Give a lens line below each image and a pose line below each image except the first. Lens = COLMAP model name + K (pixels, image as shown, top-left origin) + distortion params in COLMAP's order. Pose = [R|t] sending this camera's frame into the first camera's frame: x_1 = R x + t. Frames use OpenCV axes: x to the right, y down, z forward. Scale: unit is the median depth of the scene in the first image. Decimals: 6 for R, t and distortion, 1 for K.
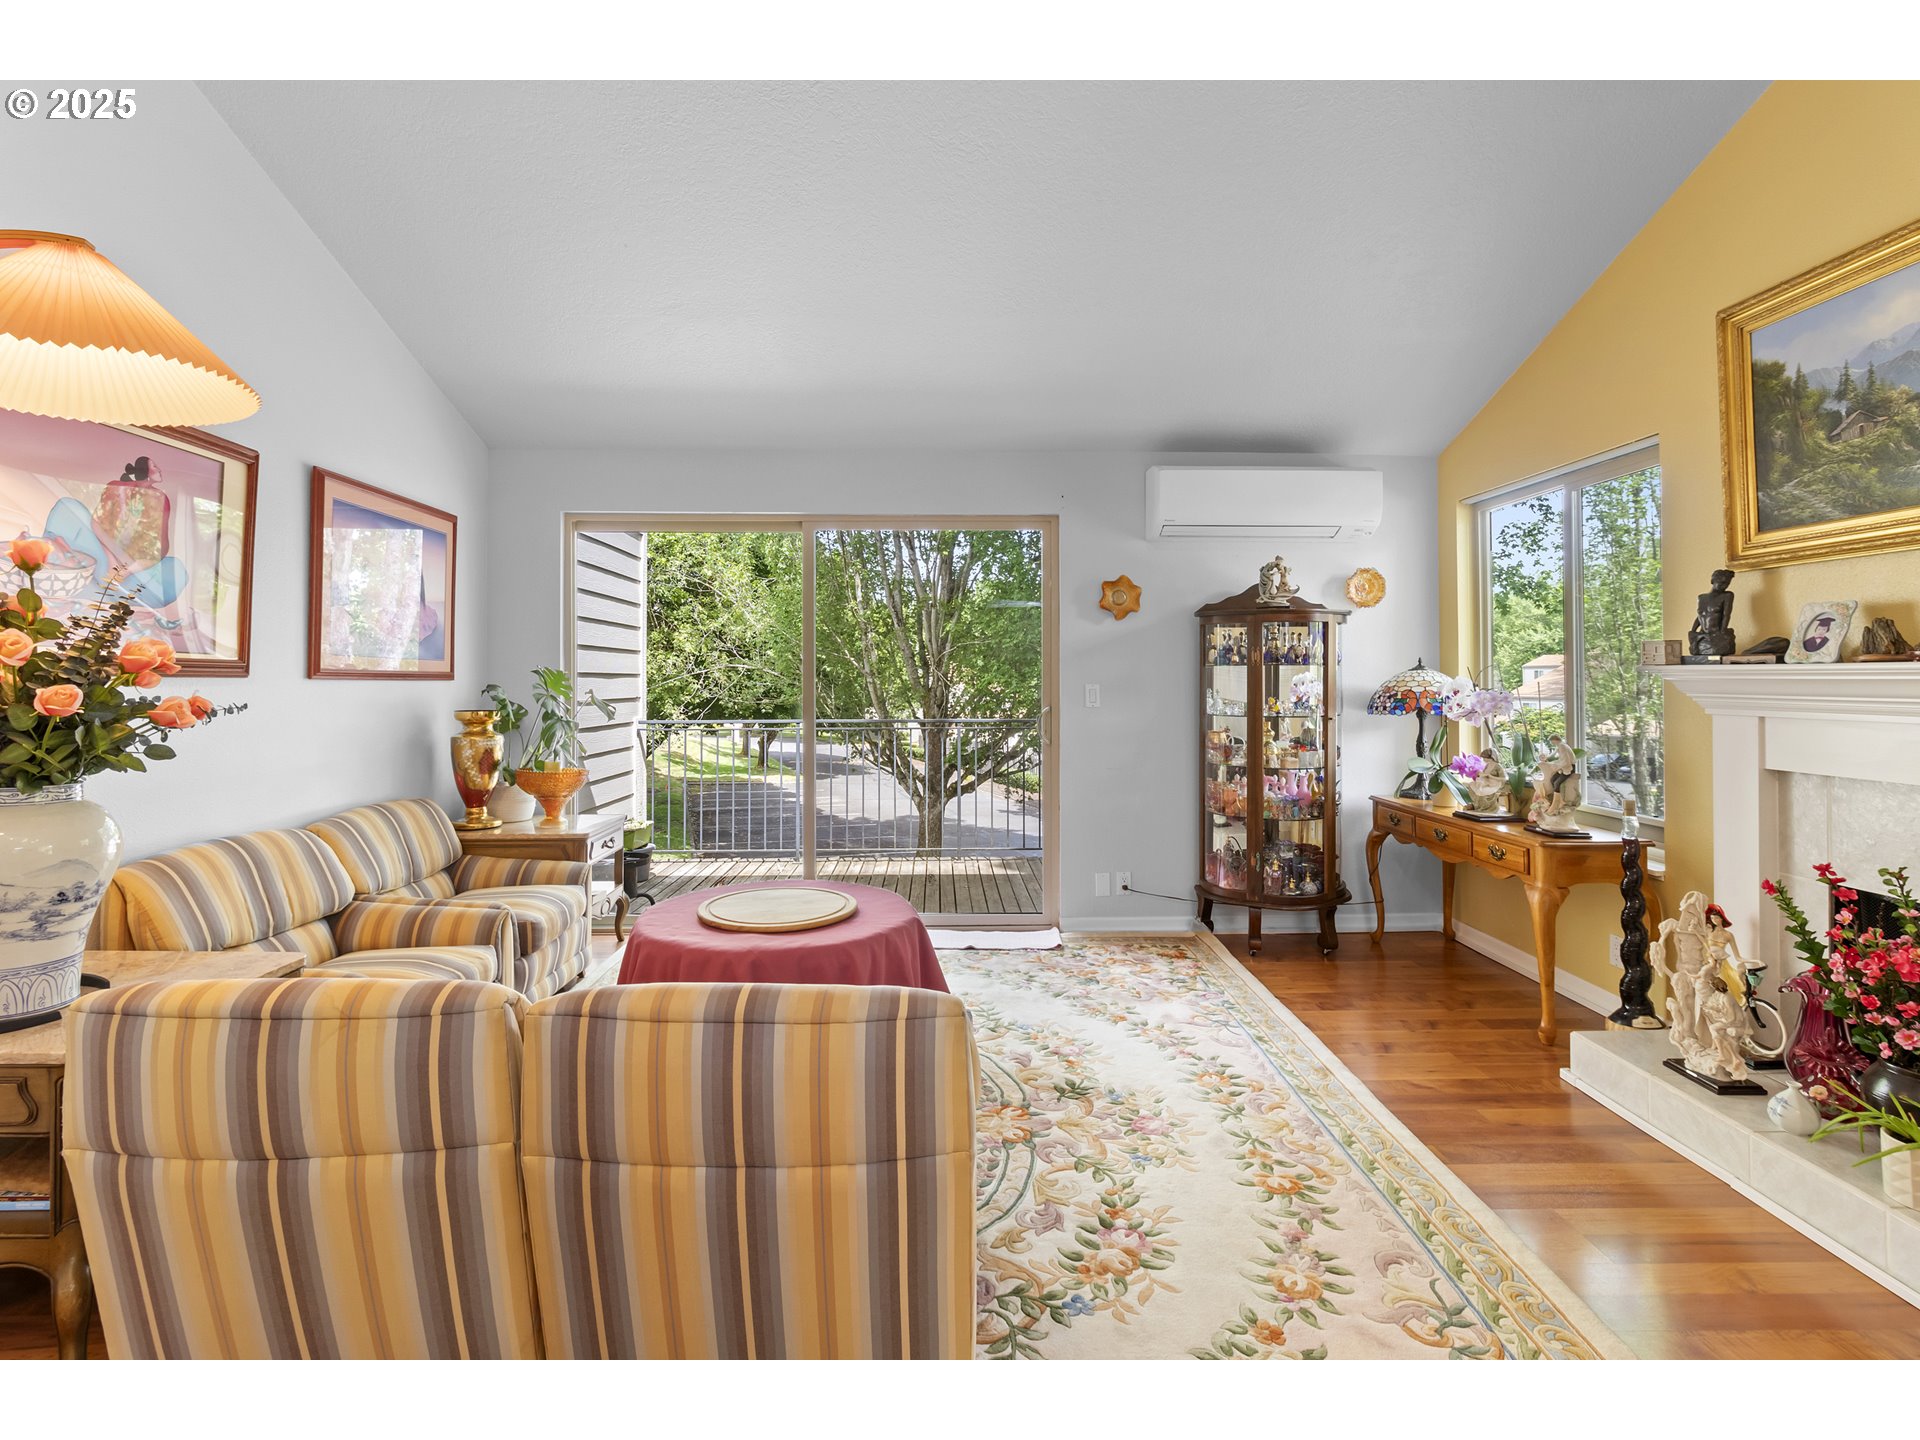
lens RADIAL K [[889.7, 0, 947.2], [0, 889.7, 668.9], [0, 0, 1]] dist [0.003784, -0.000925]
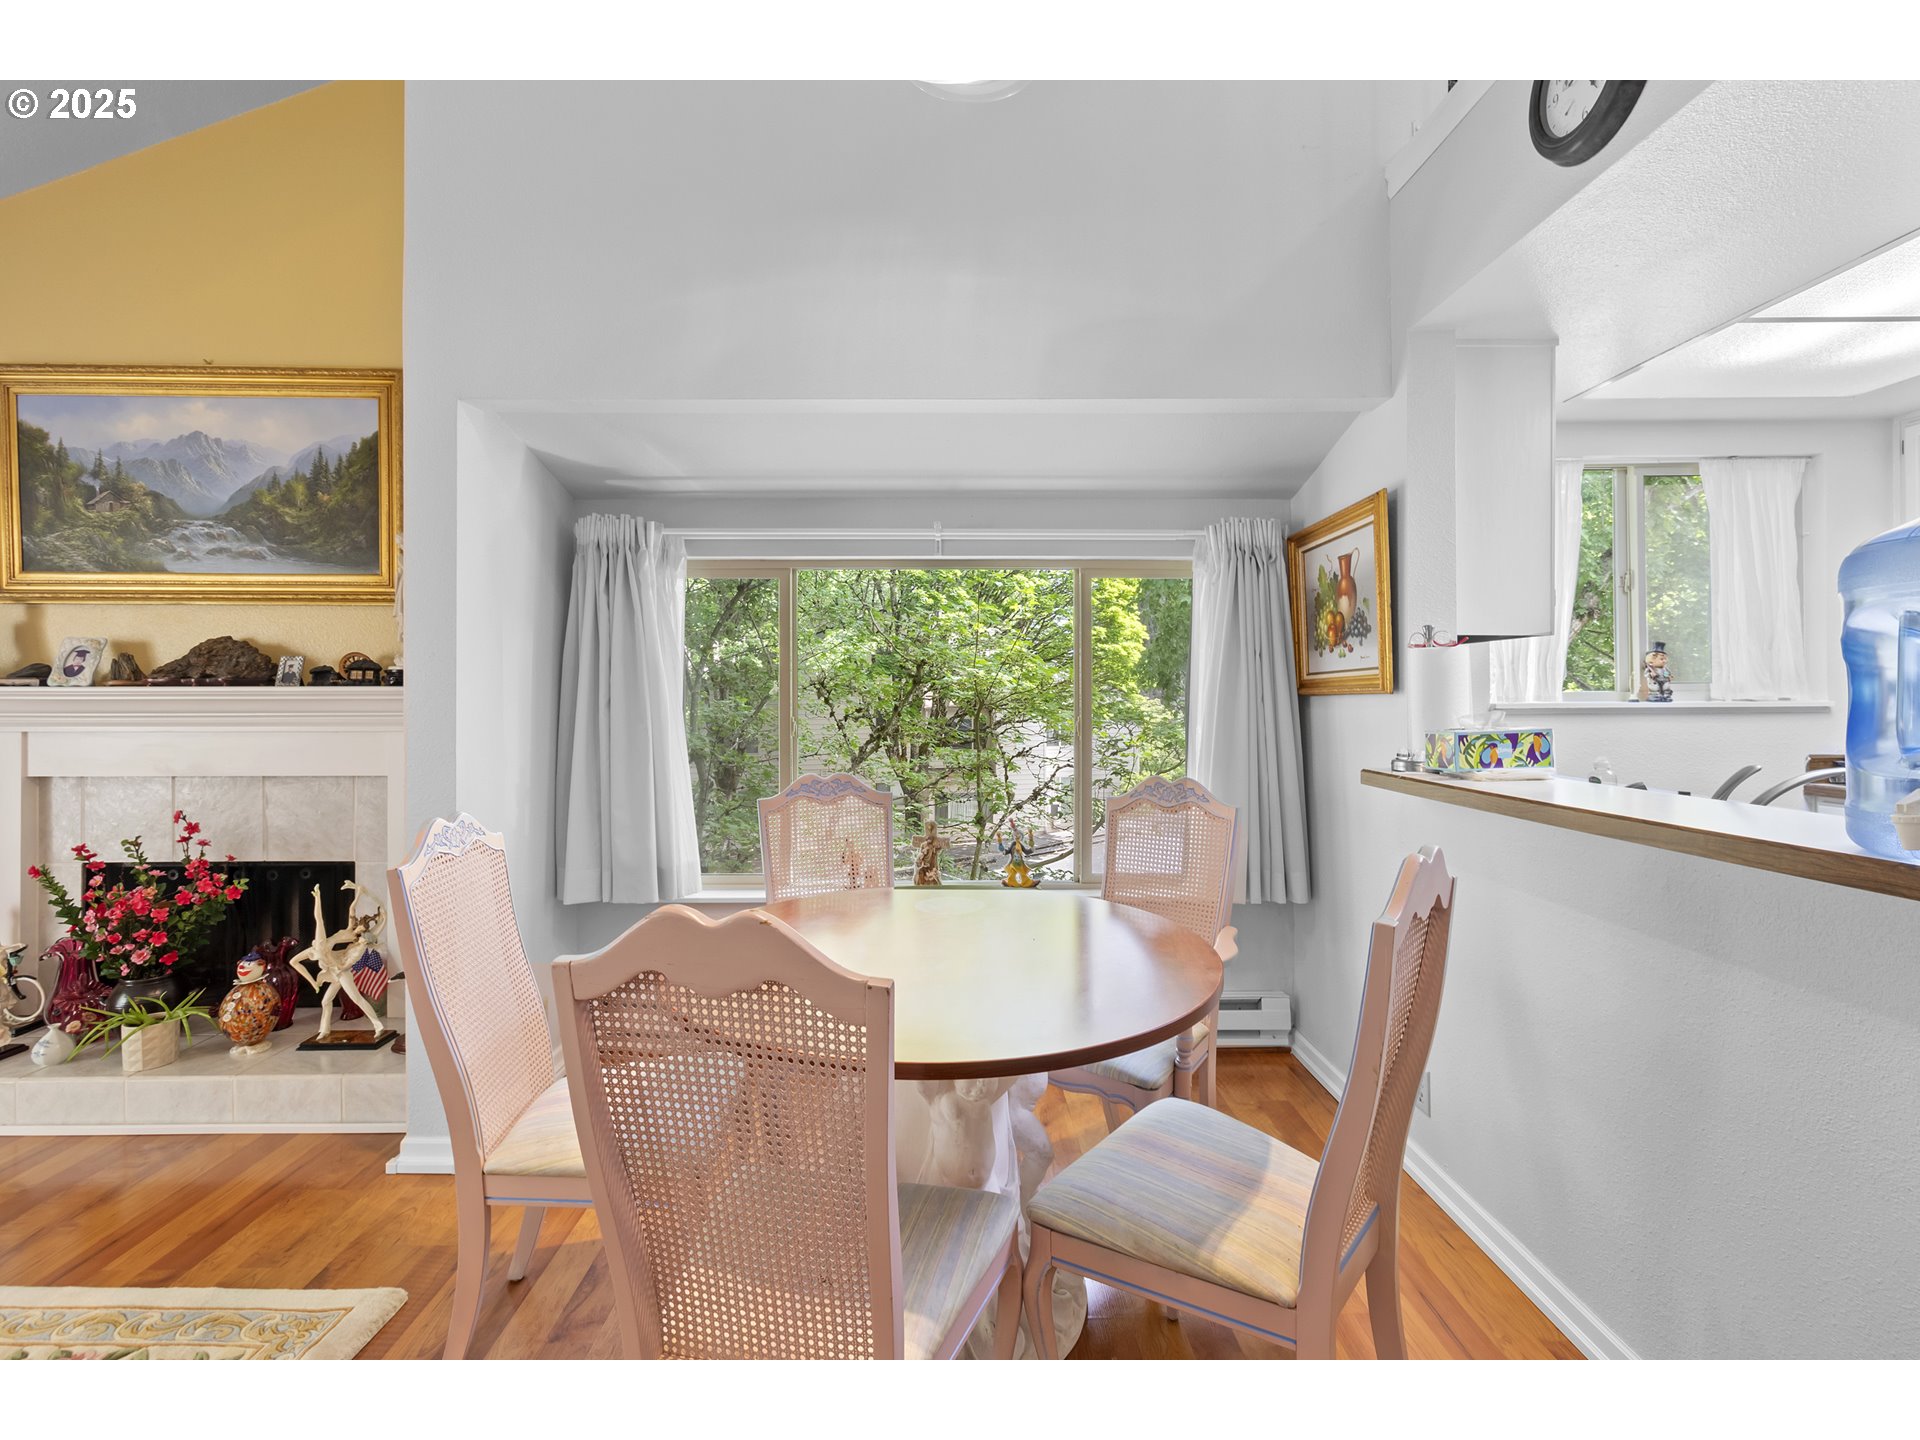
lens RADIAL K [[889.7, 0, 974.1], [0, 889.7, 688.1], [0, 0, 1]] dist [0.003784, -0.000925]
pose [[-0.004206, 0.002474, 0.999988, -0.268356], [-0.007817, 0.999966, -0.002507, -0.010644], [-0.999961, -0.007827, -0.004186, -0.243046]]
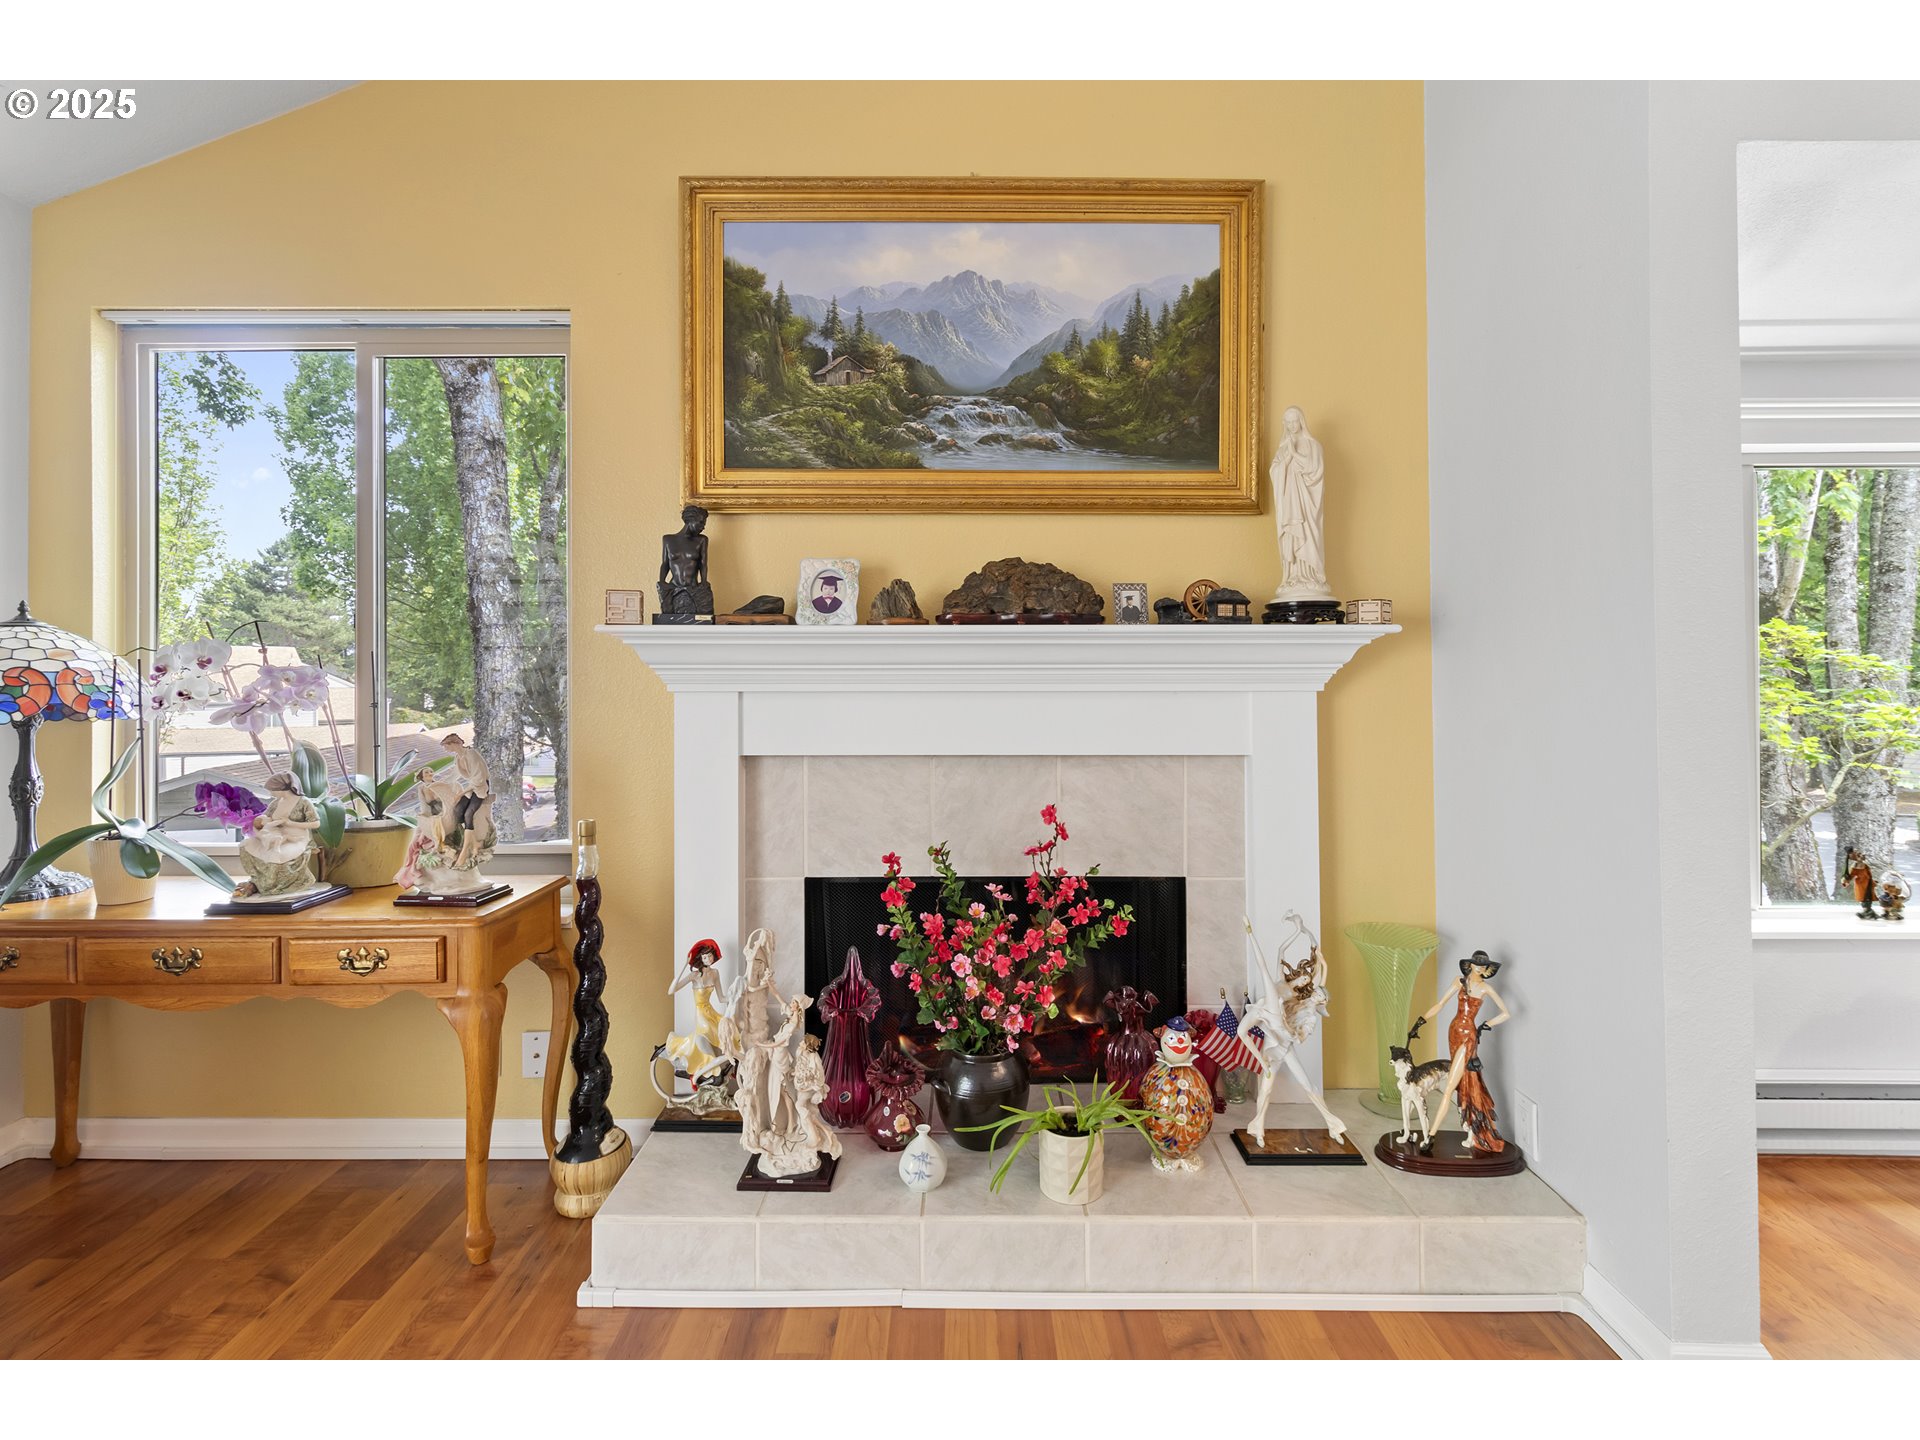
lens RADIAL K [[889.7, 0, 971.7], [0, 889.7, 666.2], [0, 0, 1]] dist [0.003784, -0.000925]
pose [[0.014079, 0.012115, 0.999827, 0.104876], [-0.008017, 0.999896, -0.012003, 0.041197], [-0.999869, -0.007846, 0.014174, 0.839925]]
